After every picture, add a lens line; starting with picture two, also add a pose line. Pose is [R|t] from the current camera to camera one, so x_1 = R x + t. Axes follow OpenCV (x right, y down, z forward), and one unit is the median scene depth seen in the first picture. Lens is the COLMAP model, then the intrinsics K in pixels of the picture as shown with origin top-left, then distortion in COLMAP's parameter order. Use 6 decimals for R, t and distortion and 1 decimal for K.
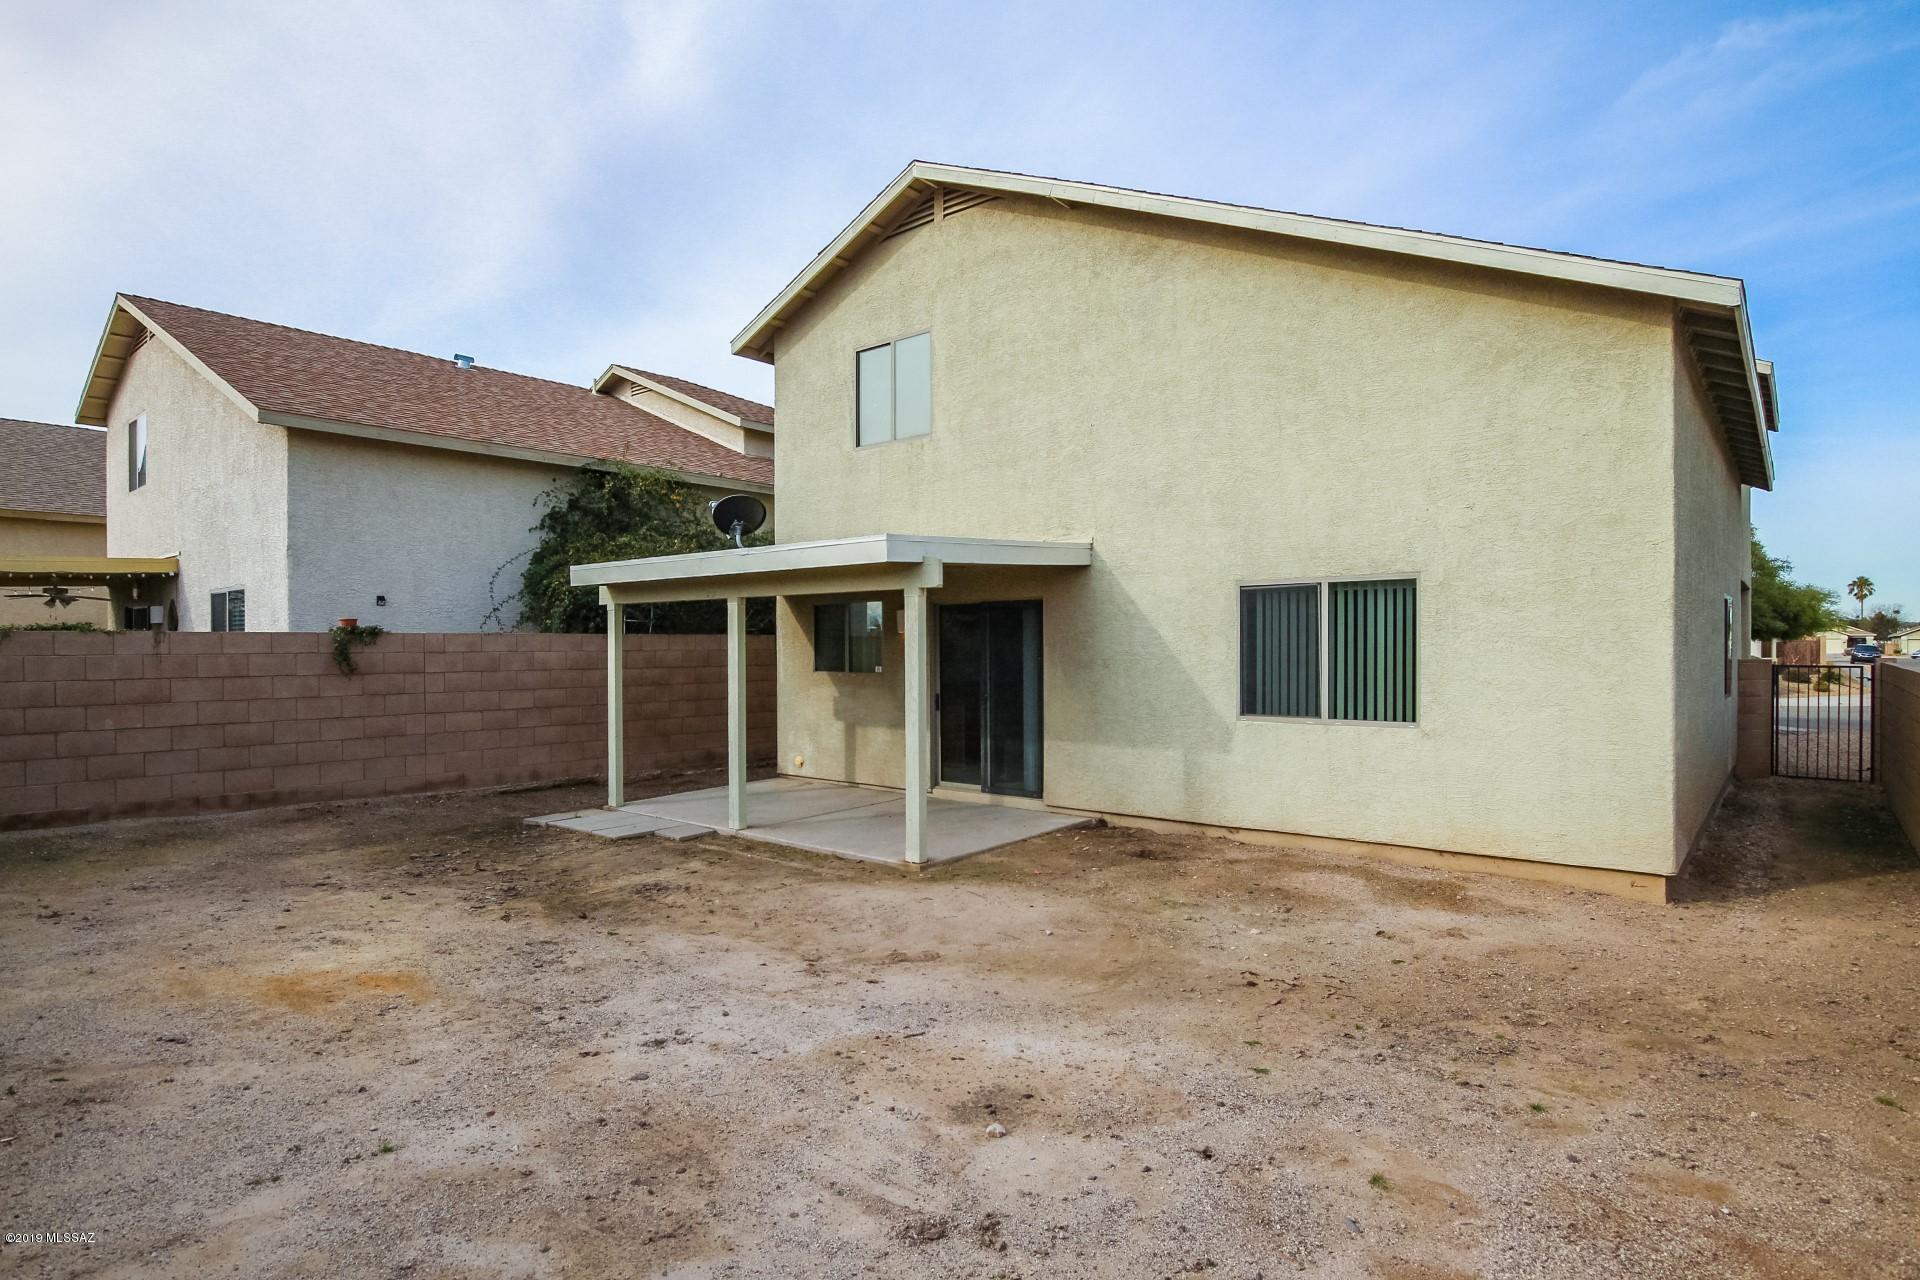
lens RADIAL K [[1023.5, 0, 946.9], [0, 1023.5, 637.8], [0, 0, 1]] dist [-0.030154, 0.002590]
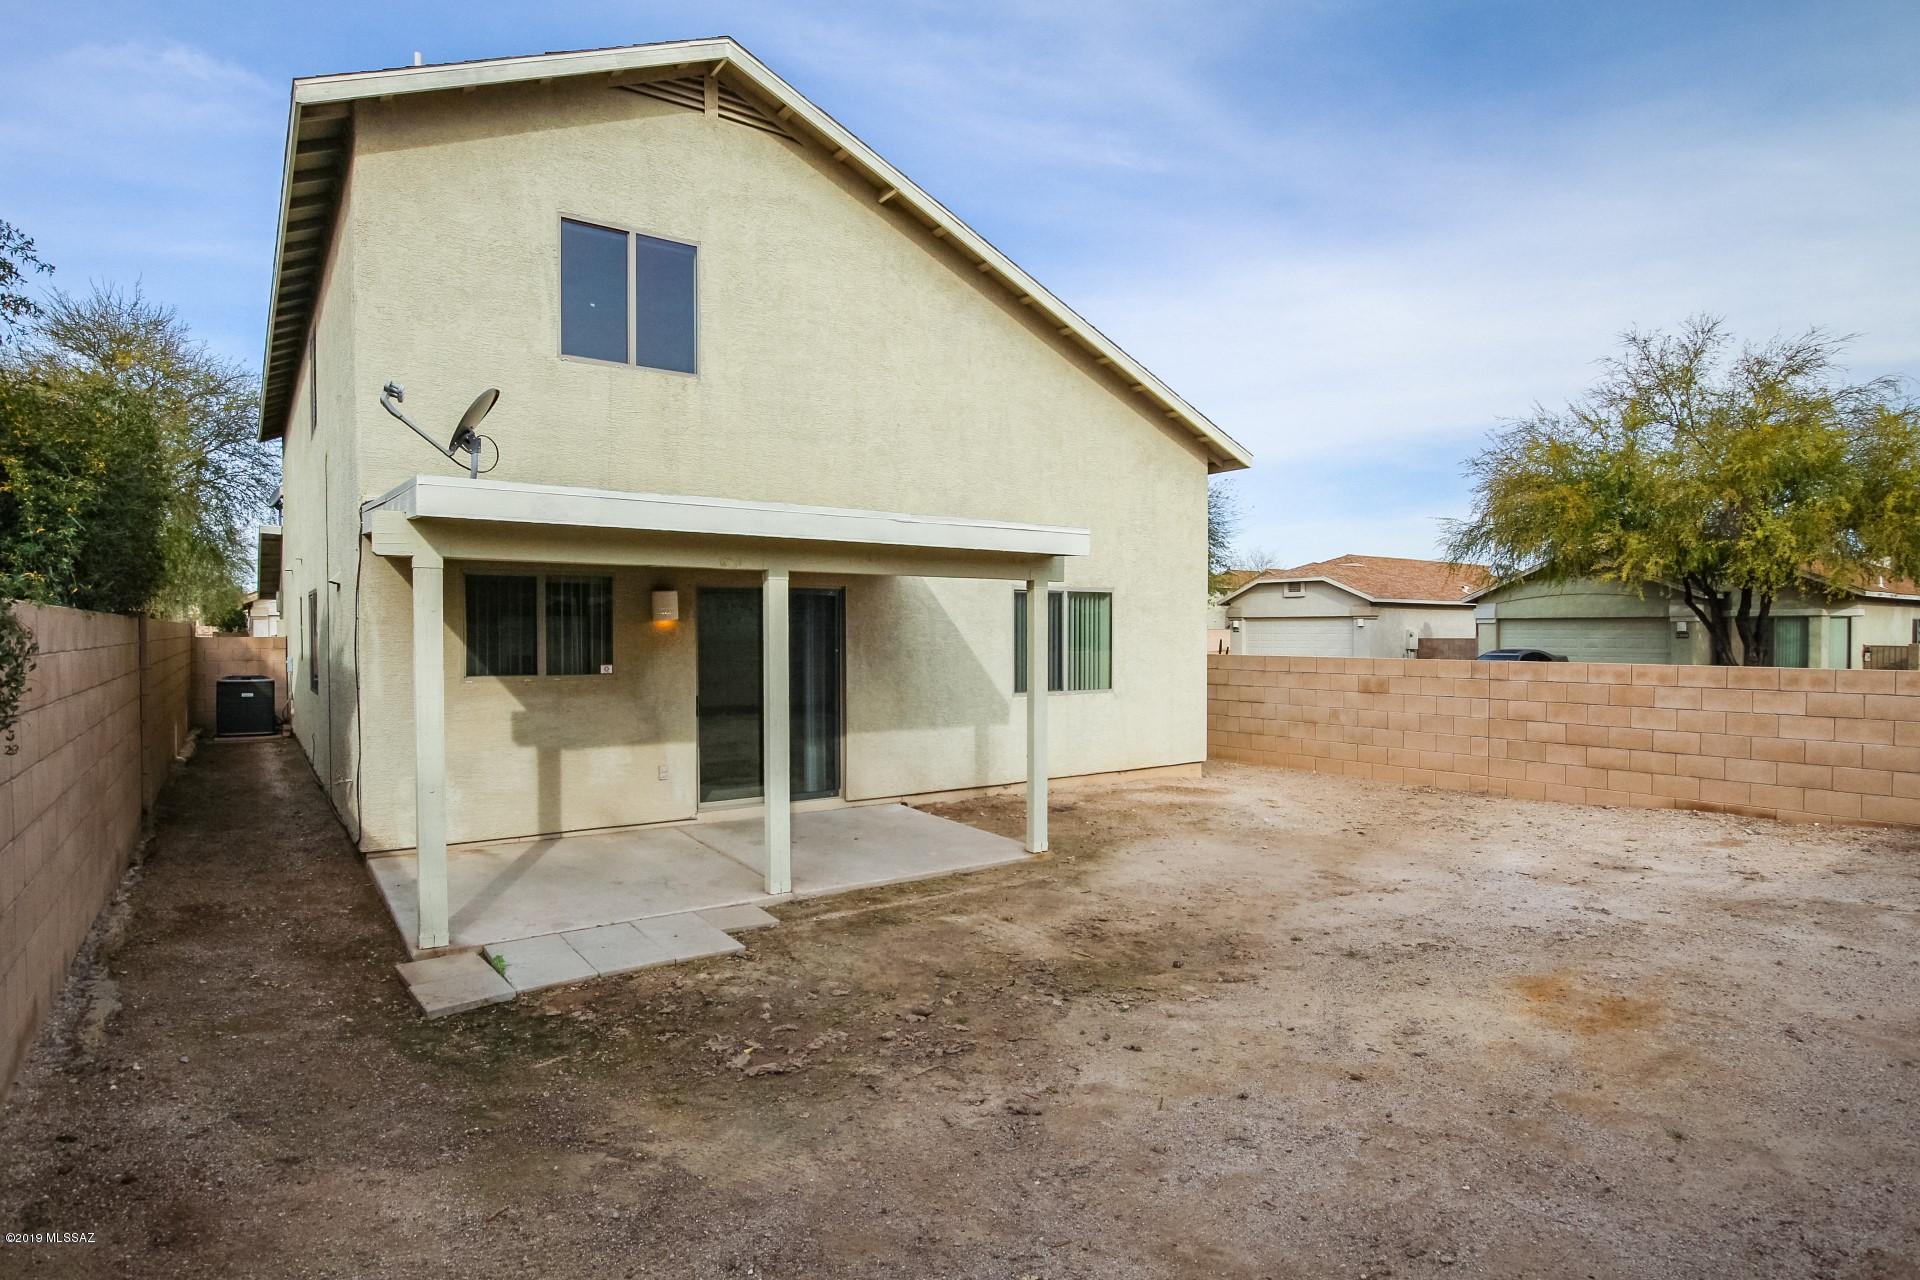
lens RADIAL K [[1023.5, 0, 949.3], [0, 1023.5, 645.2], [0, 0, 1]] dist [-0.030154, 0.002590]
pose [[0.245212, -0.007818, 0.969438, -0.979141], [-0.009386, 0.999901, 0.010438, 0.005158], [-0.969424, -0.011659, 0.245114, 0.794883]]
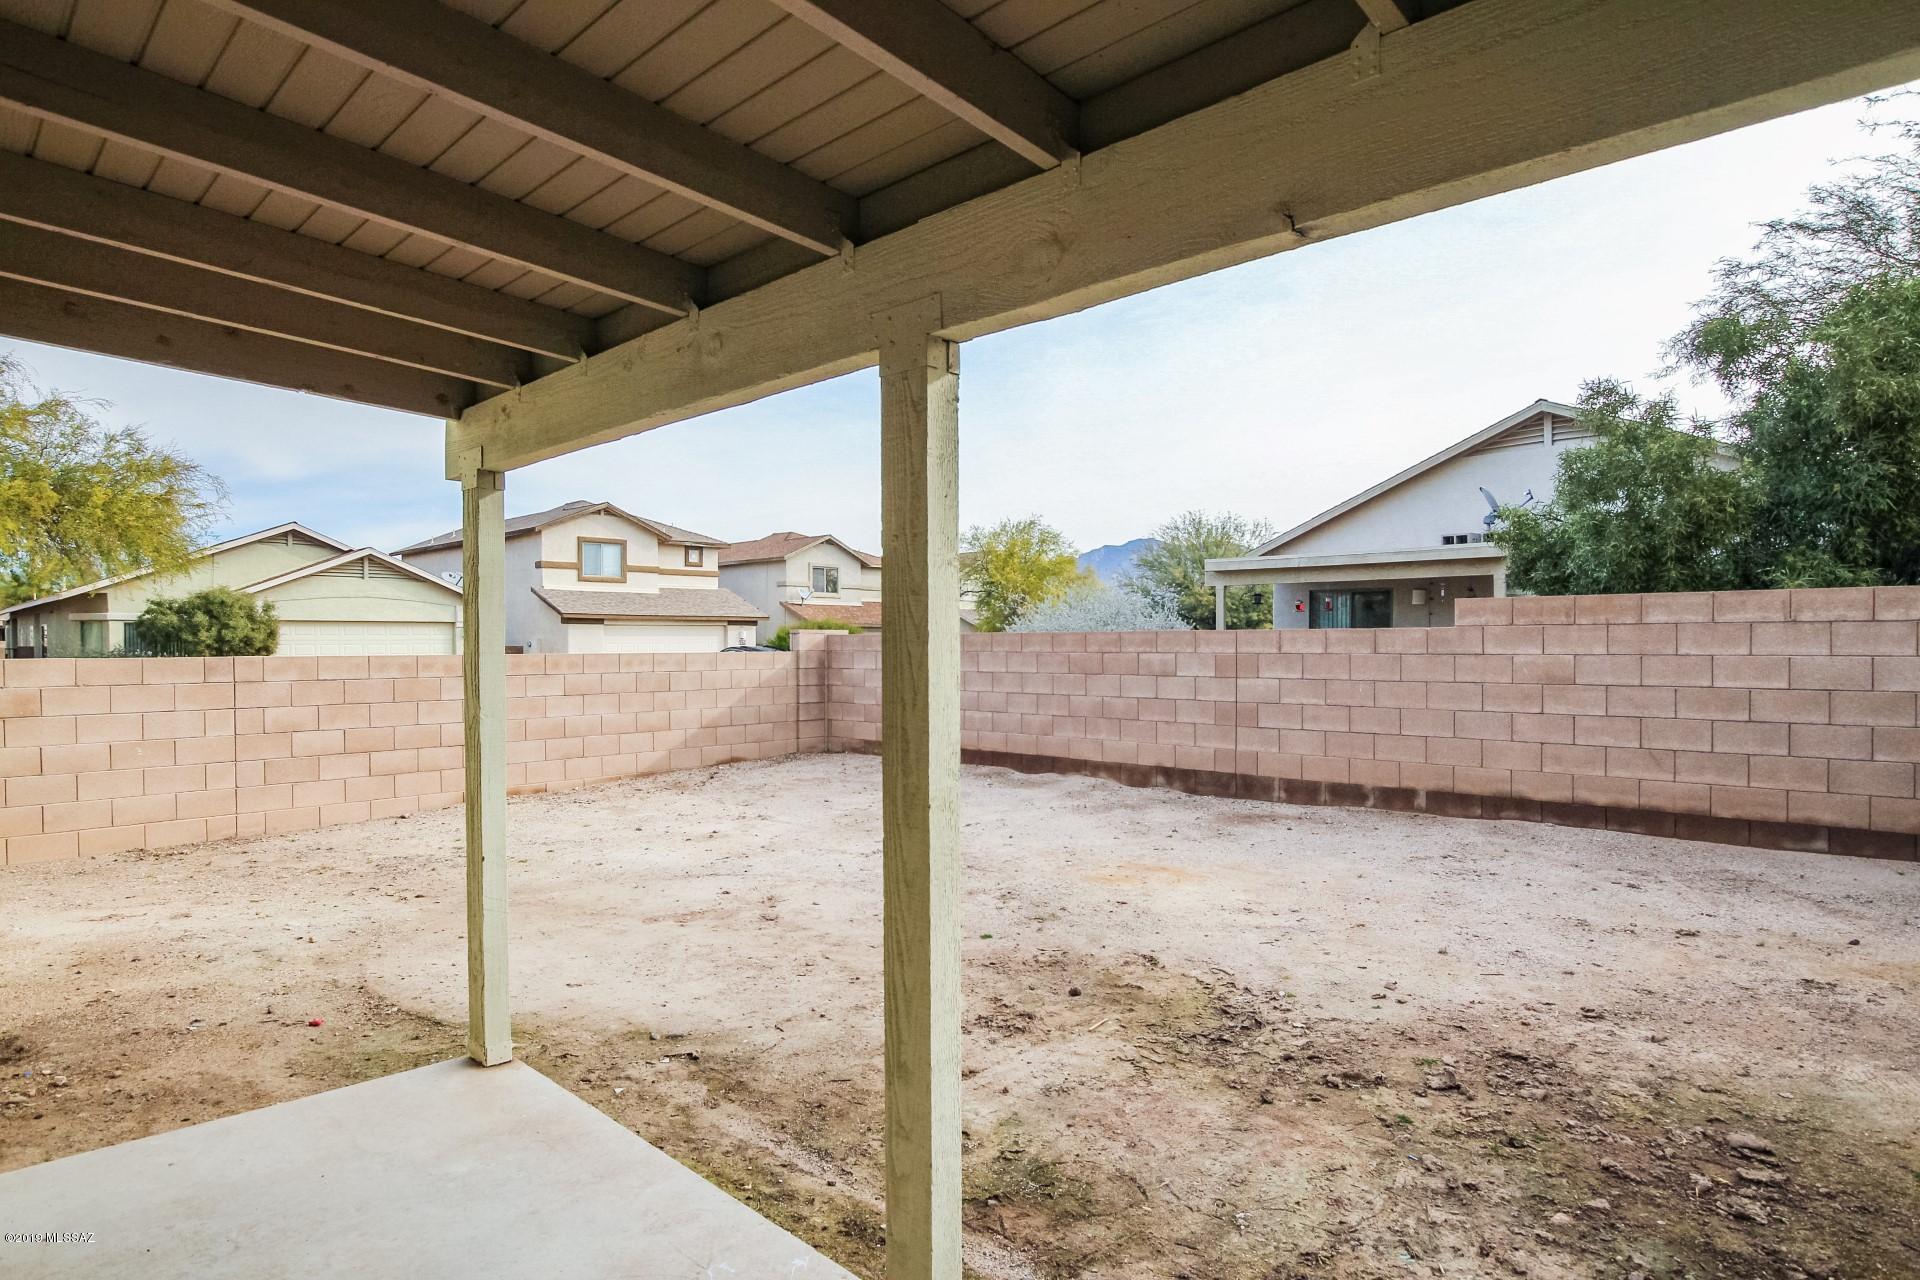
lens RADIAL K [[1023.5, 0, 956.2], [0, 1023.5, 643.7], [0, 0, 1]] dist [-0.030154, 0.002590]
pose [[-0.999080, 0.008391, 0.042049, -0.250781], [0.008149, 0.999949, -0.005936, 0.031207], [-0.042096, -0.005588, -0.999098, 1.381690]]
